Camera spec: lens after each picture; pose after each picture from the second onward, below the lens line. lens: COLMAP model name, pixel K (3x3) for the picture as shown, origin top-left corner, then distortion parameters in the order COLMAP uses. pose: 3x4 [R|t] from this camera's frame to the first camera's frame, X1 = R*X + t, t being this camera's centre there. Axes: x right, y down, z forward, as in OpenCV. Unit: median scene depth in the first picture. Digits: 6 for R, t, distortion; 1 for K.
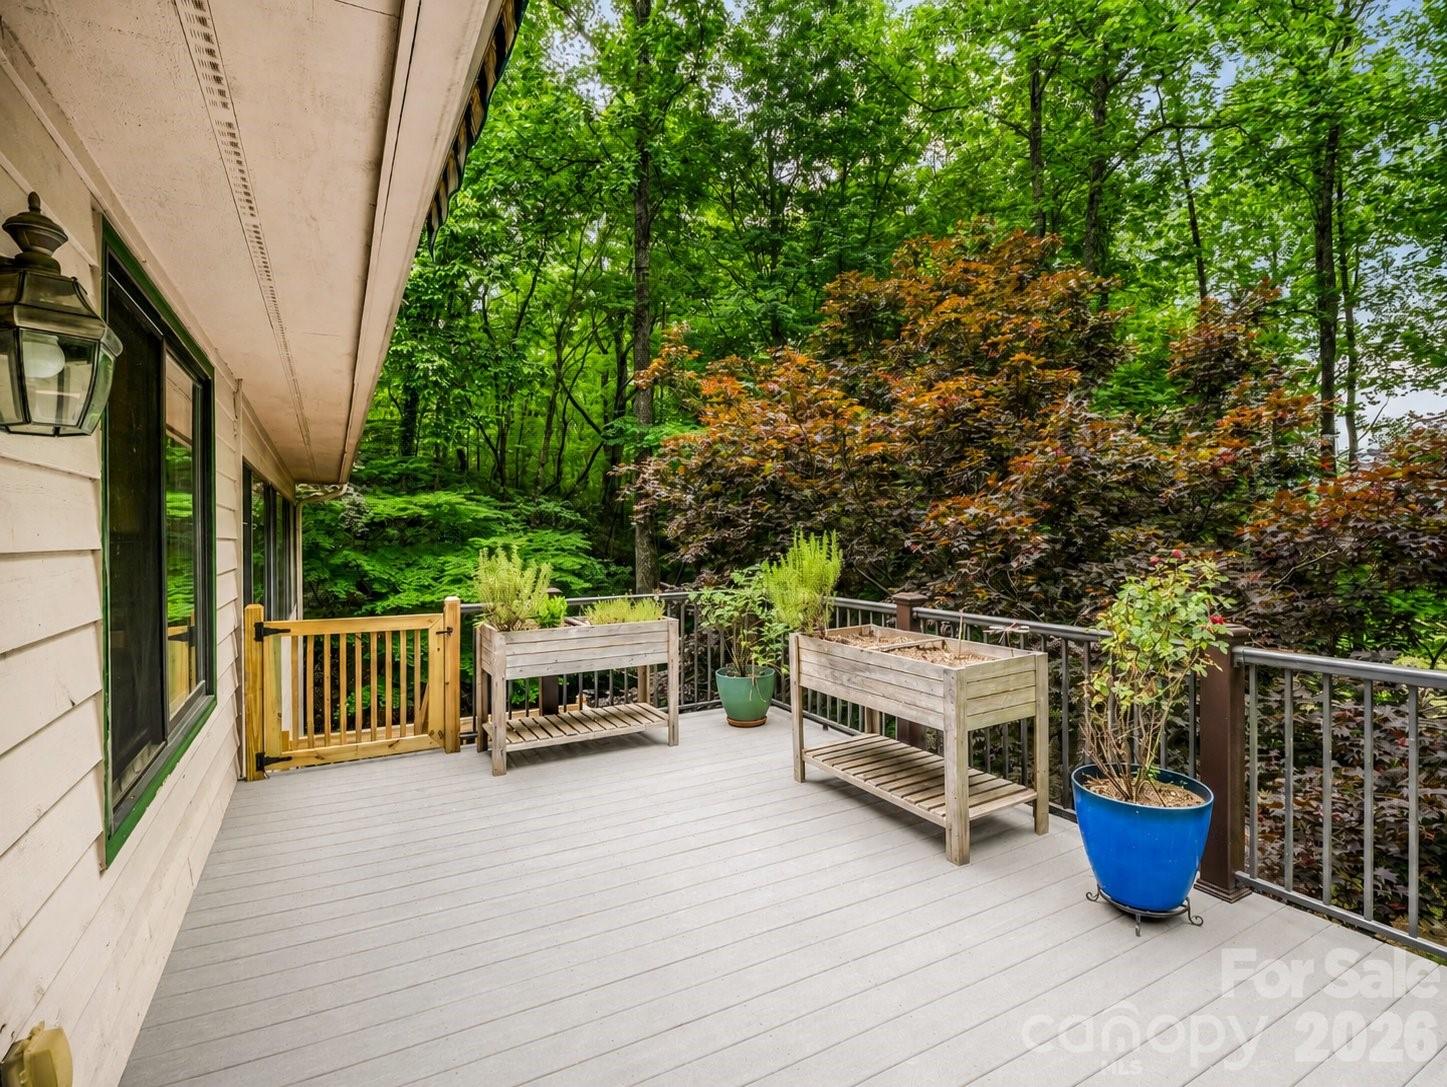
lens RADIAL K [[721.2, 0, 723.5], [0, 721.2, 543.5], [0, 0, 1]] dist [-0.012374, 0.000040]
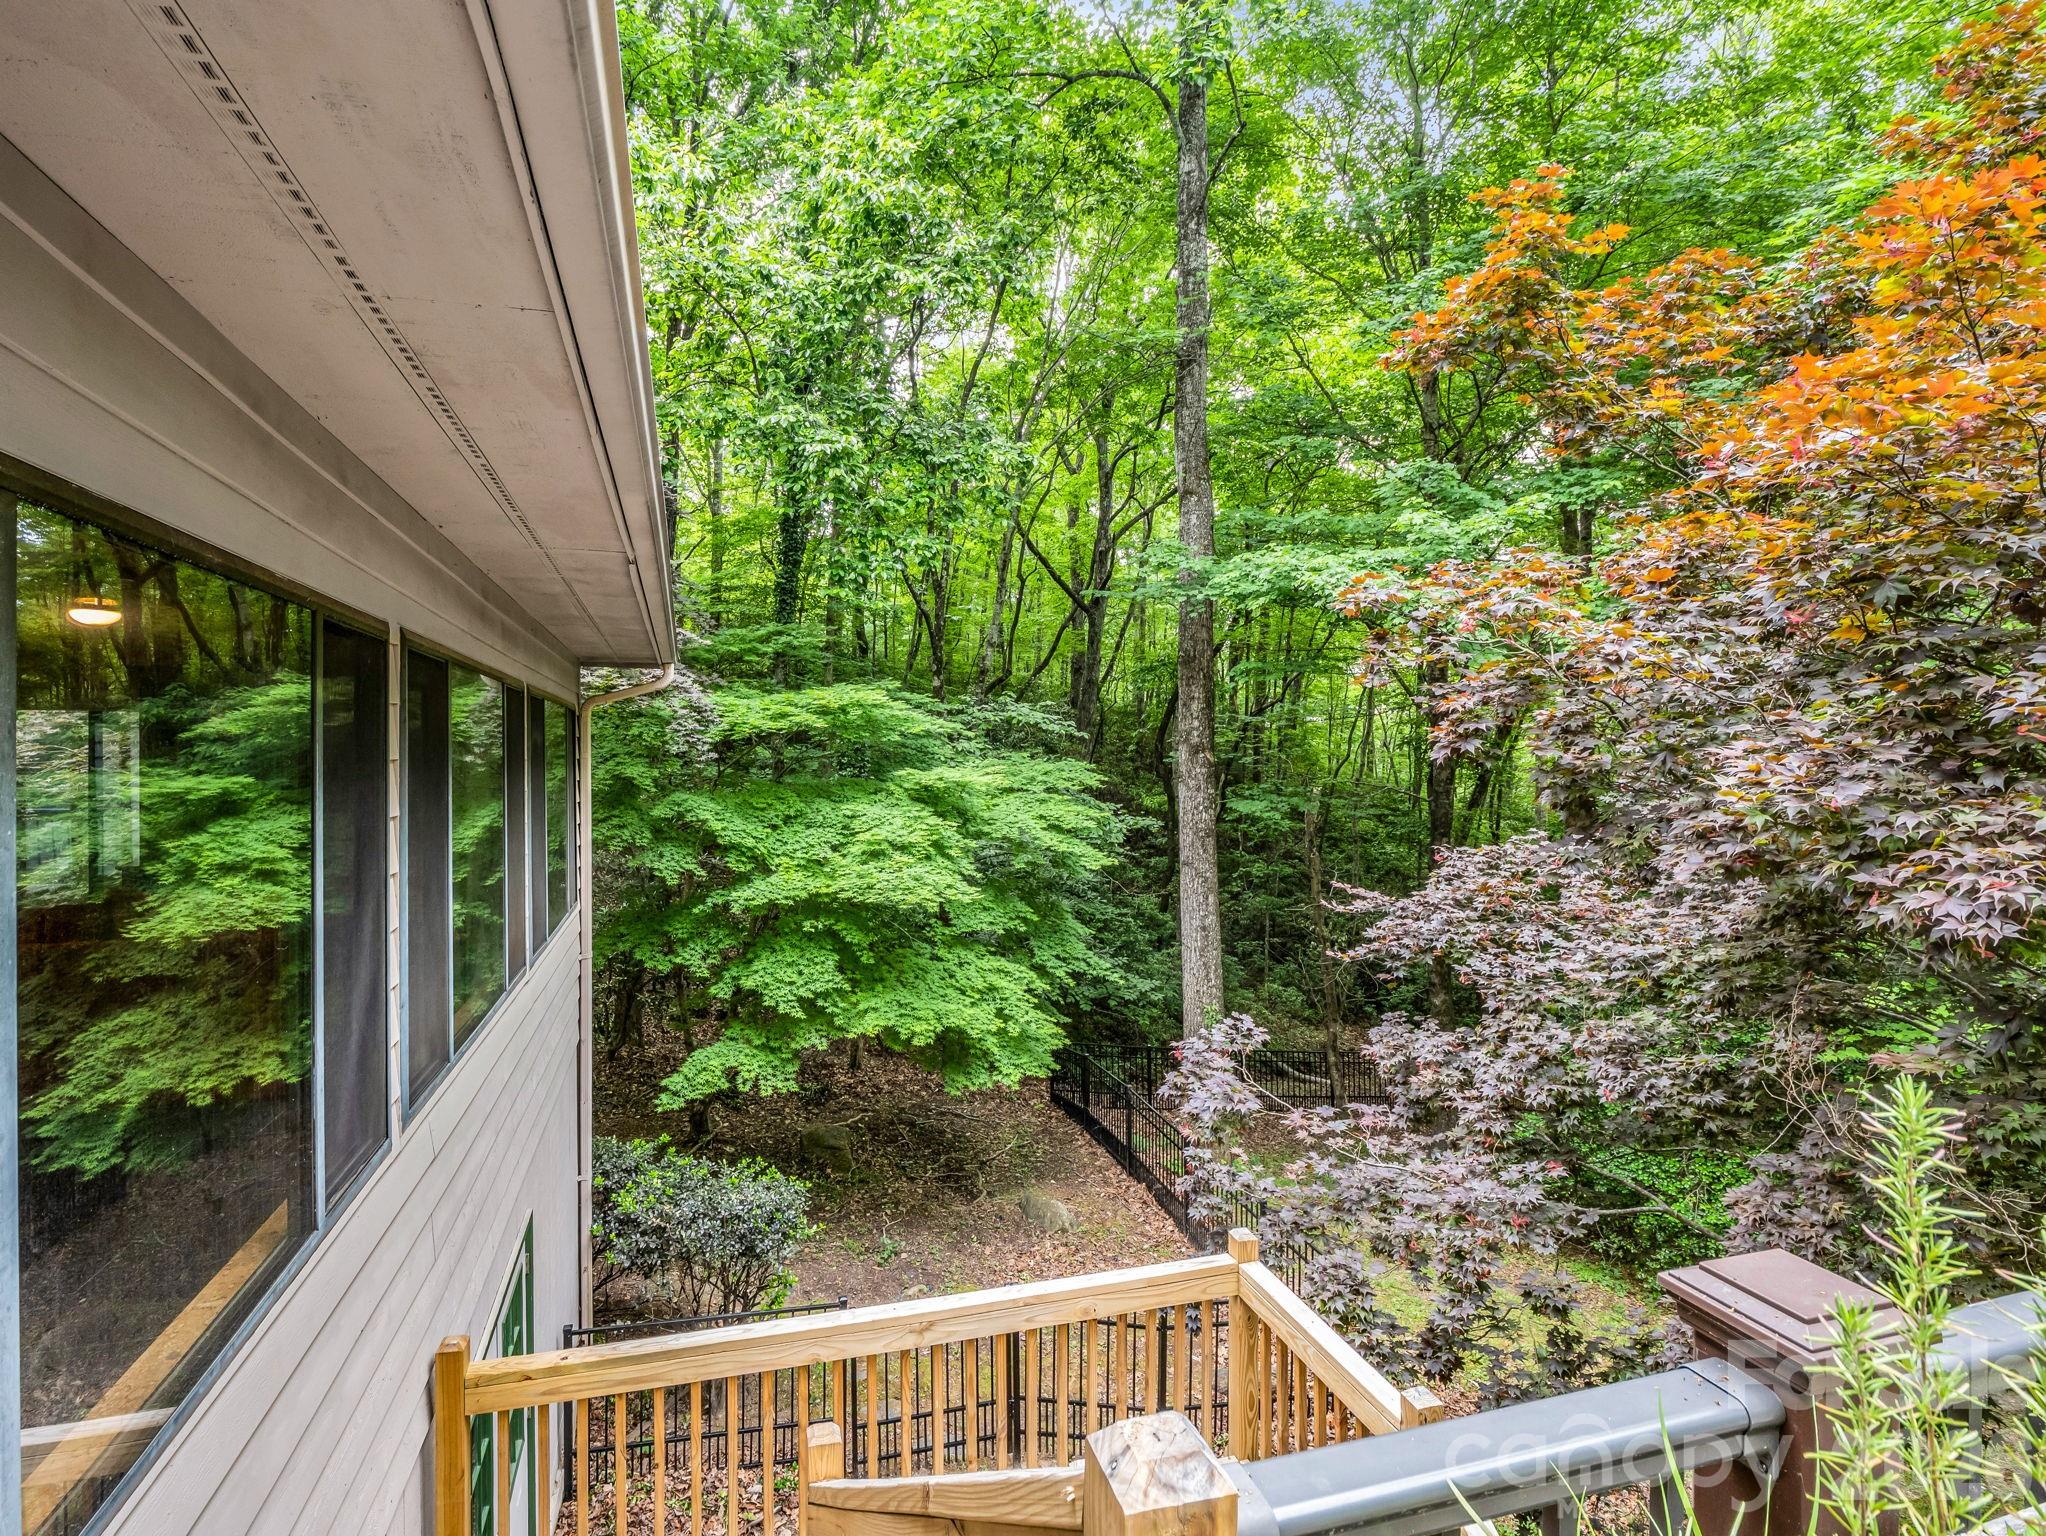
lens RADIAL K [[1019.8, 0, 1023.0], [0, 1019.8, 768.0], [0, 0, 1]] dist [-0.012374, 0.000040]
pose [[0.983041, 0.006977, -0.183251, -0.120245], [-0.006457, 0.999973, 0.003431, -0.012358], [0.183270, -0.002190, 0.983060, 0.270085]]
